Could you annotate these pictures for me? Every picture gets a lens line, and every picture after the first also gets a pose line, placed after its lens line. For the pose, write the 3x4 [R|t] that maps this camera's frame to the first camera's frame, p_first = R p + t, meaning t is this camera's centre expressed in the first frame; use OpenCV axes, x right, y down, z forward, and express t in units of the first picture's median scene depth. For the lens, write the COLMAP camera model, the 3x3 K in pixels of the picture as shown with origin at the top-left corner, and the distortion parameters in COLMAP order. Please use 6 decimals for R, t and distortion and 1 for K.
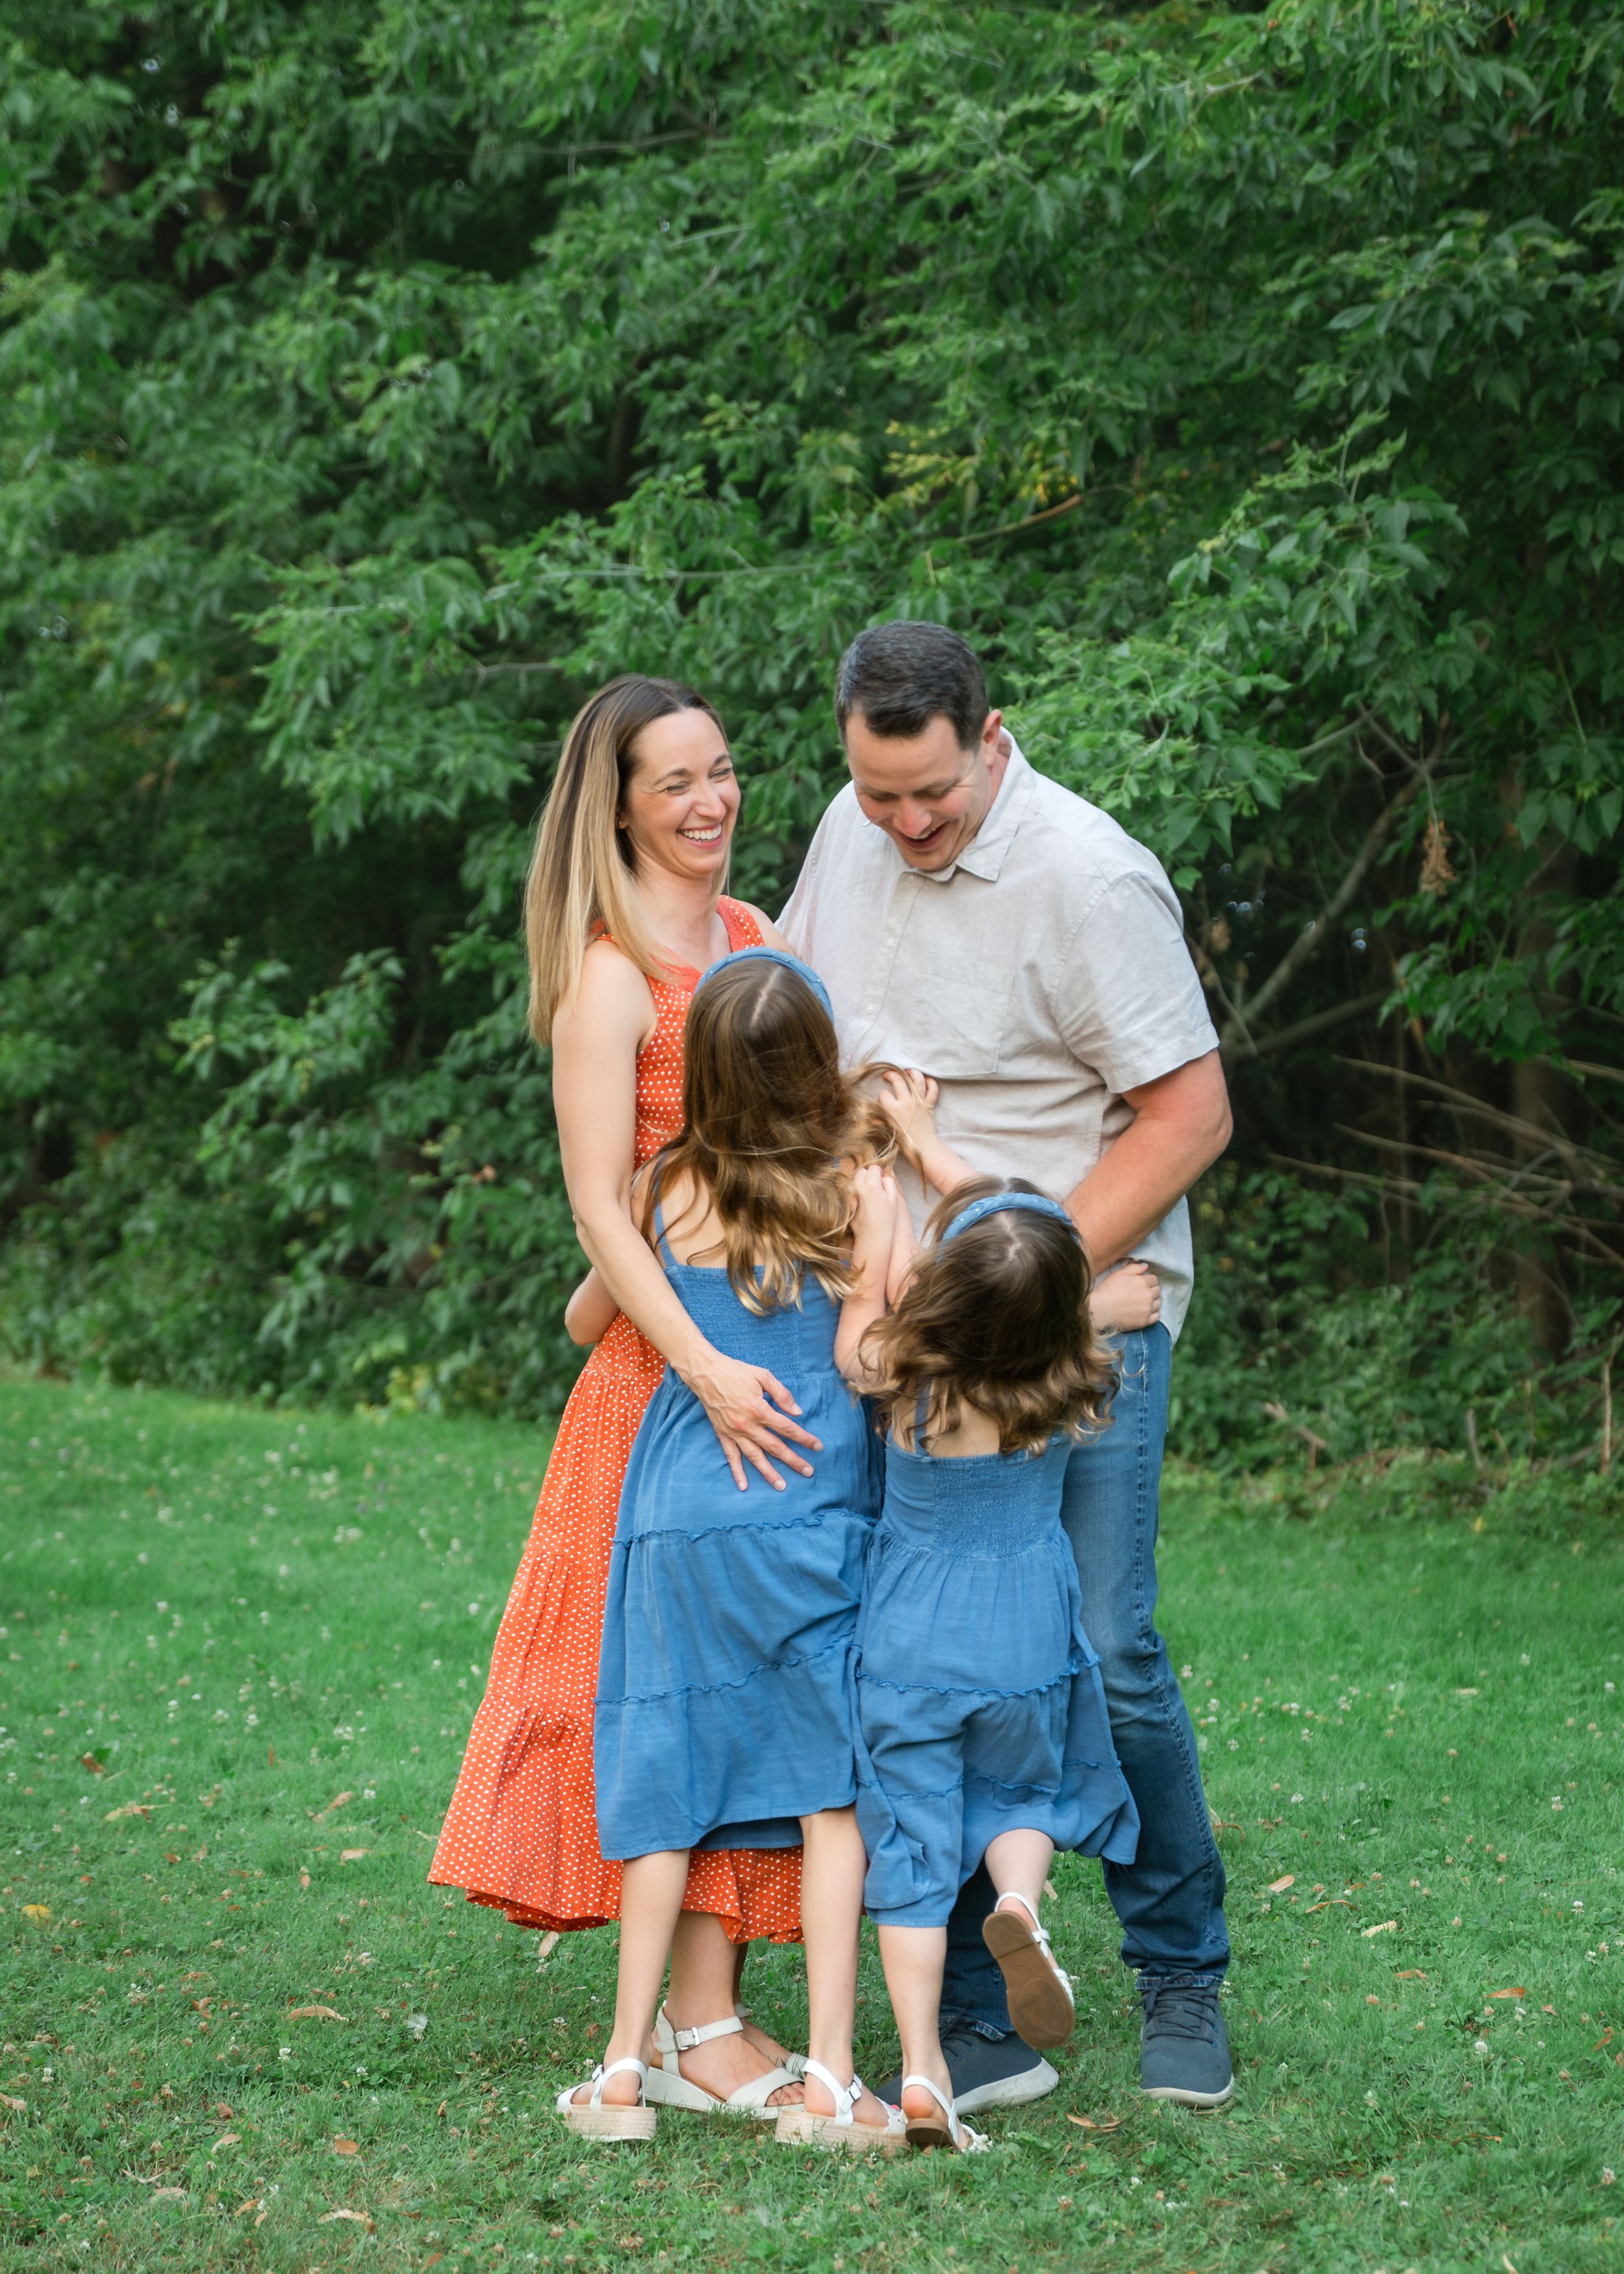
lens RADIAL K [[5966.3, 0, 957.4], [0, 5966.3, 1337.5], [0, 0, 1]] dist [0.238408, 0.000000]
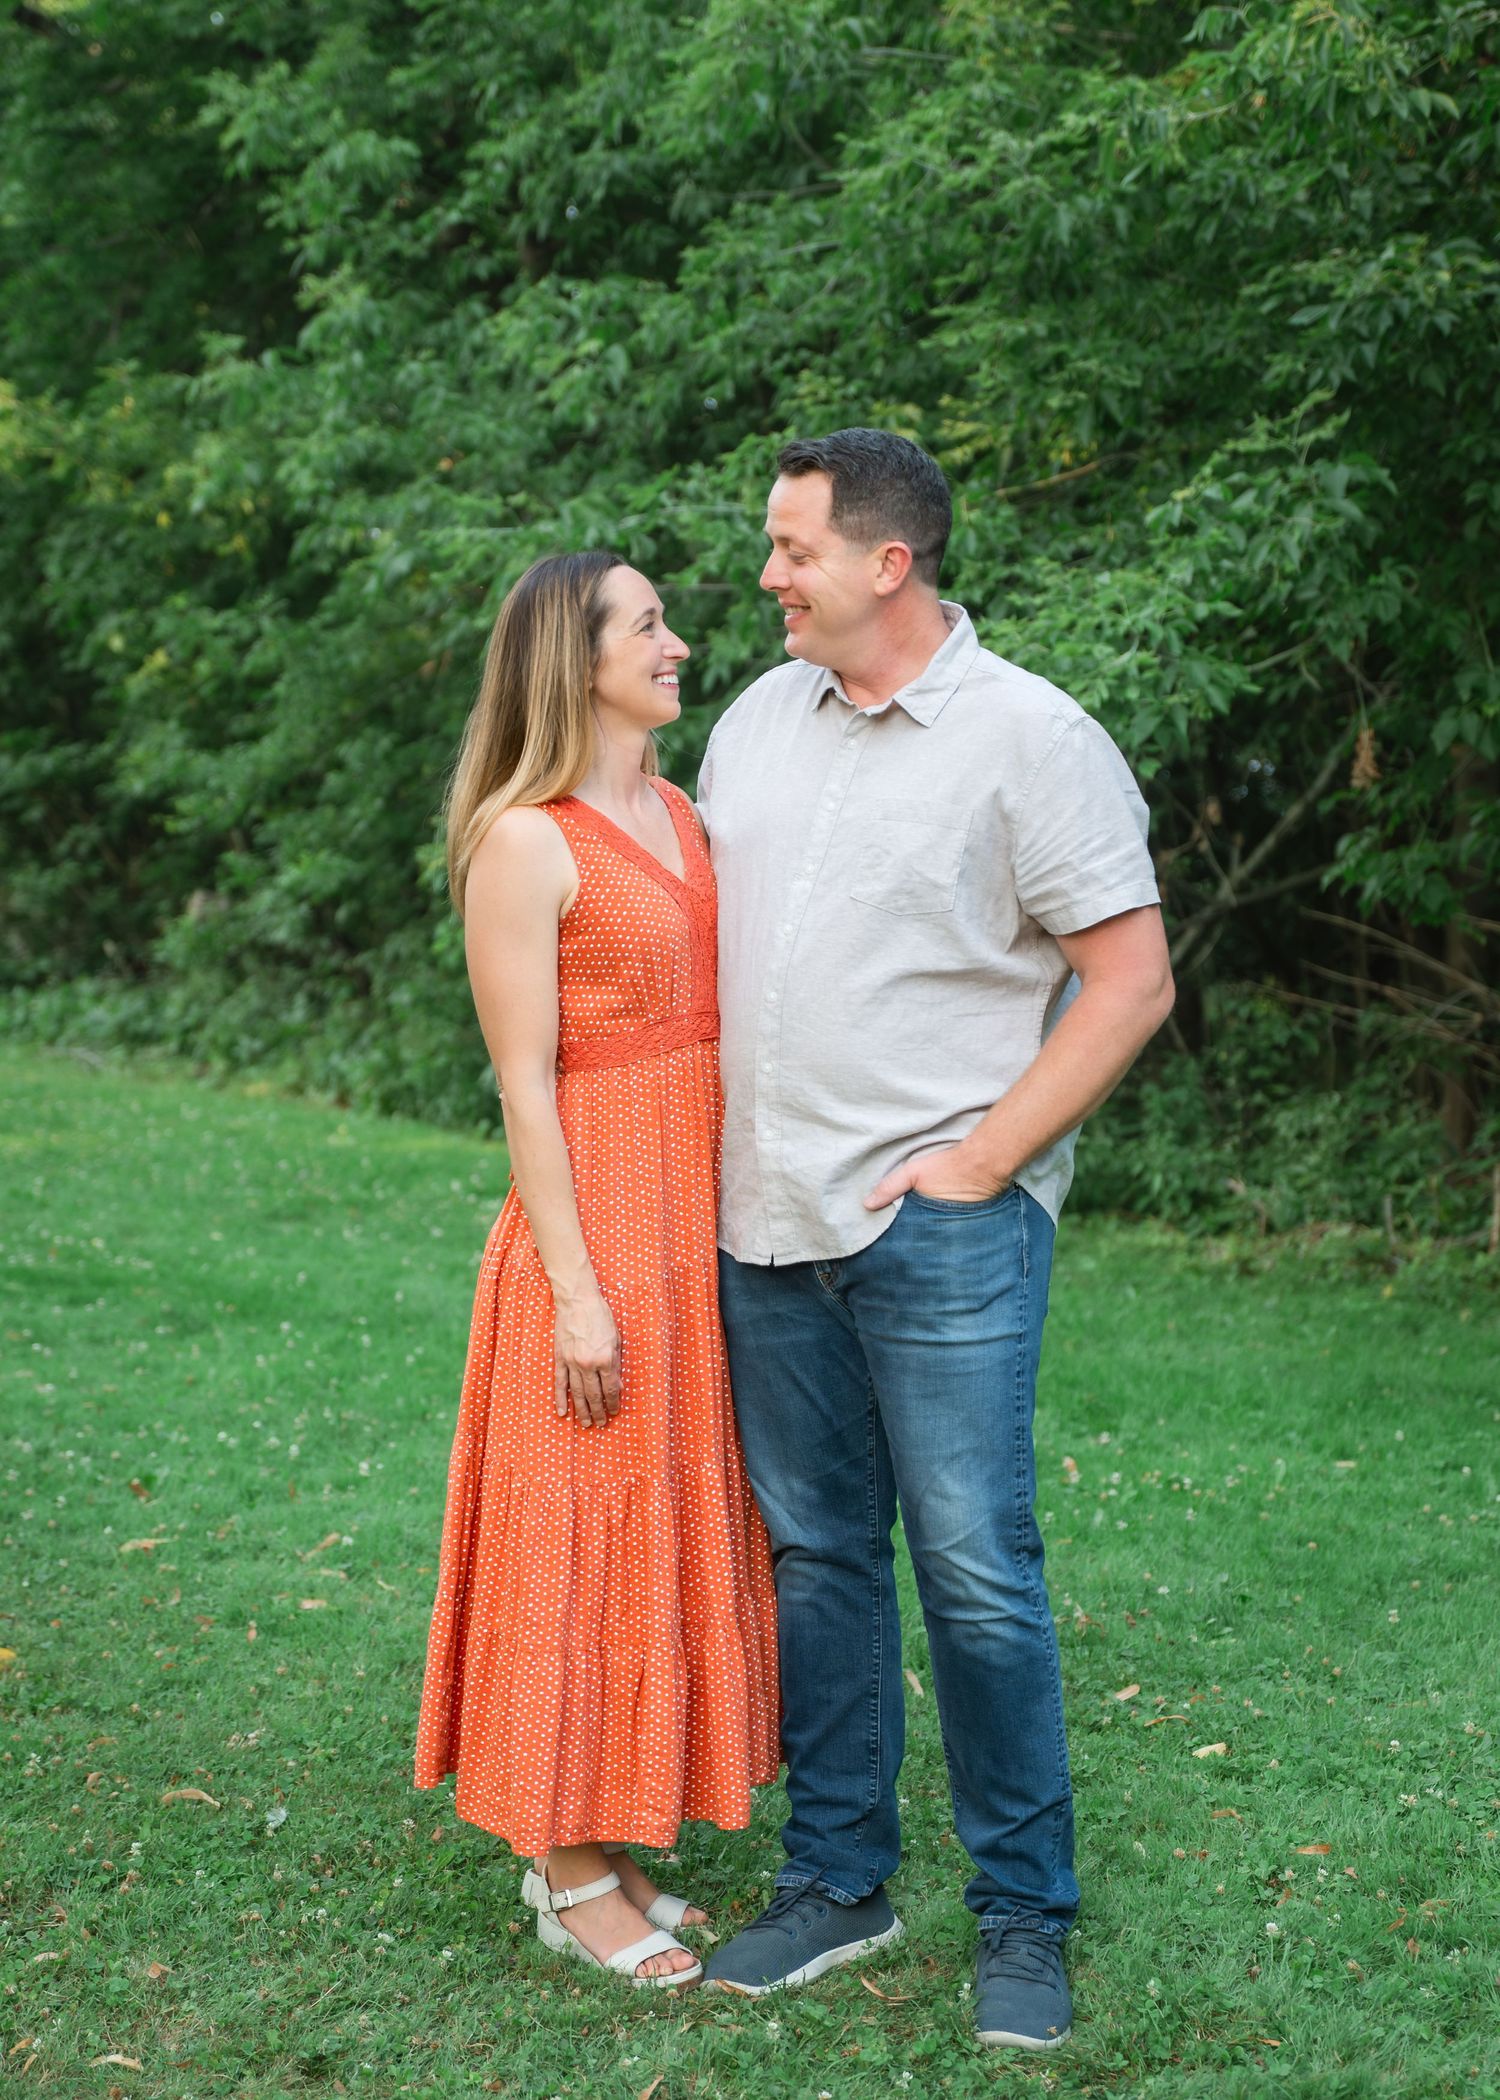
lens RADIAL K [[4074.9, 0, 769.5], [0, 4074.9, 1015.3], [0, 0, 1]] dist [0.131676, 0.000000]
pose [[0.995959, 0.043990, -0.078302, 0.026338], [-0.045001, 0.998924, -0.011189, -0.012824], [0.077726, 0.014668, 0.996867, 0.156123]]
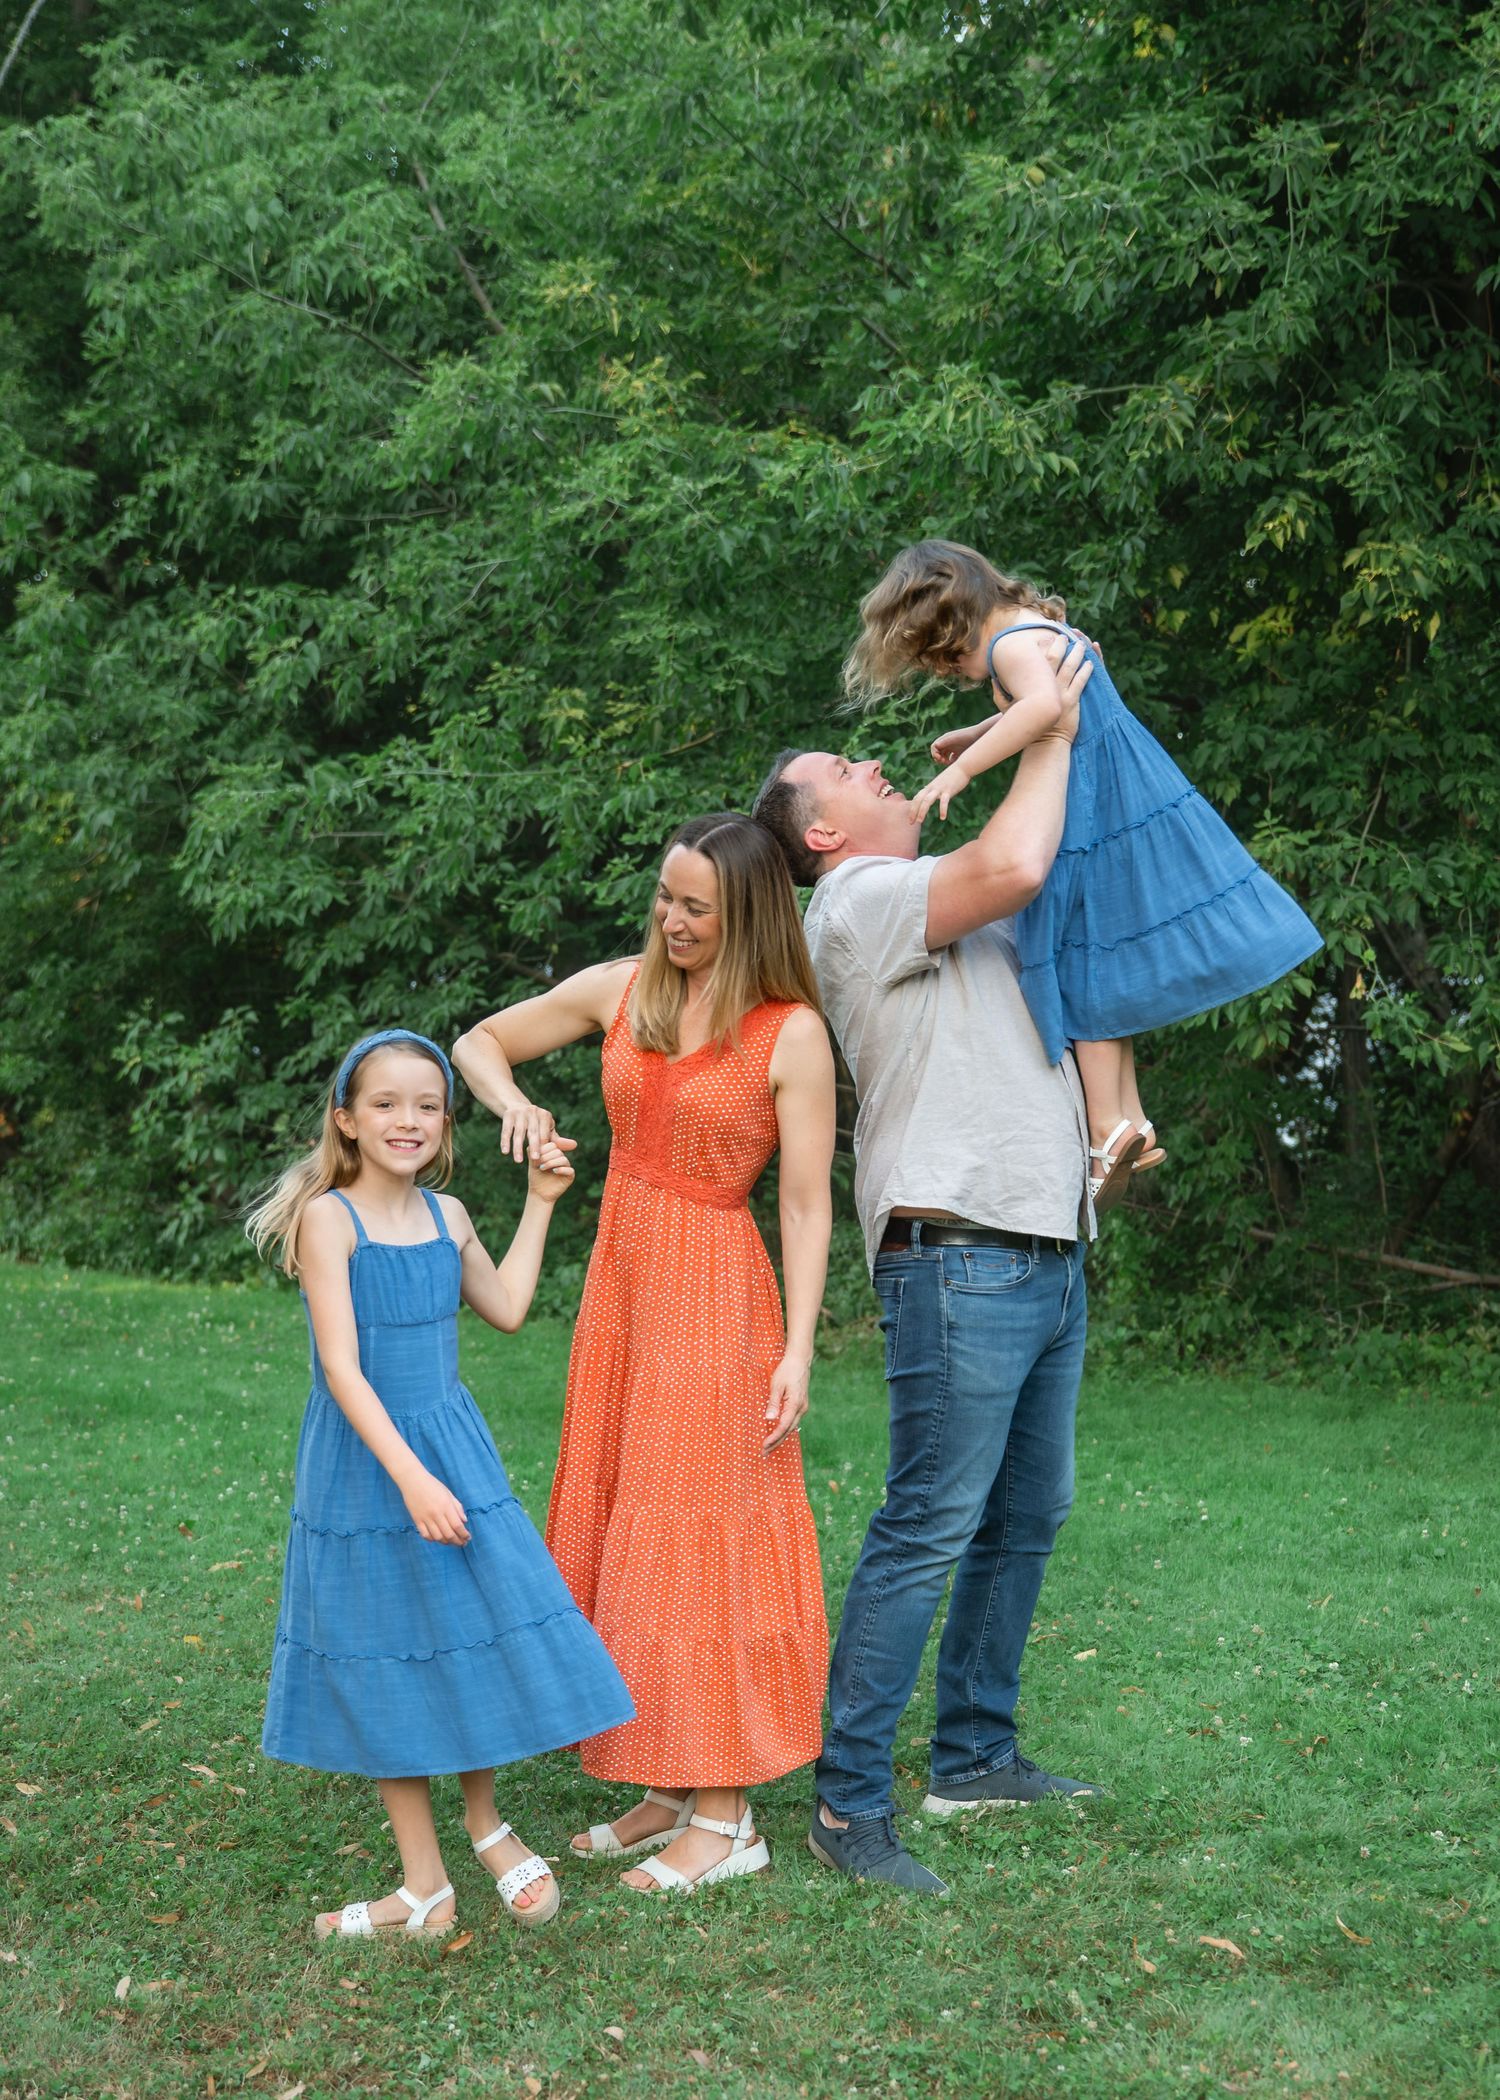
lens RADIAL K [[3295.5, 0, 788.2], [0, 3295.5, 1463.3], [0, 0, 1]] dist [0.044253, 0.000000]
pose [[0.994822, 0.002892, 0.101587, -0.055364], [-0.009933, 0.997576, 0.068872, -0.004634], [-0.101142, -0.069524, 0.992440, 0.103254]]
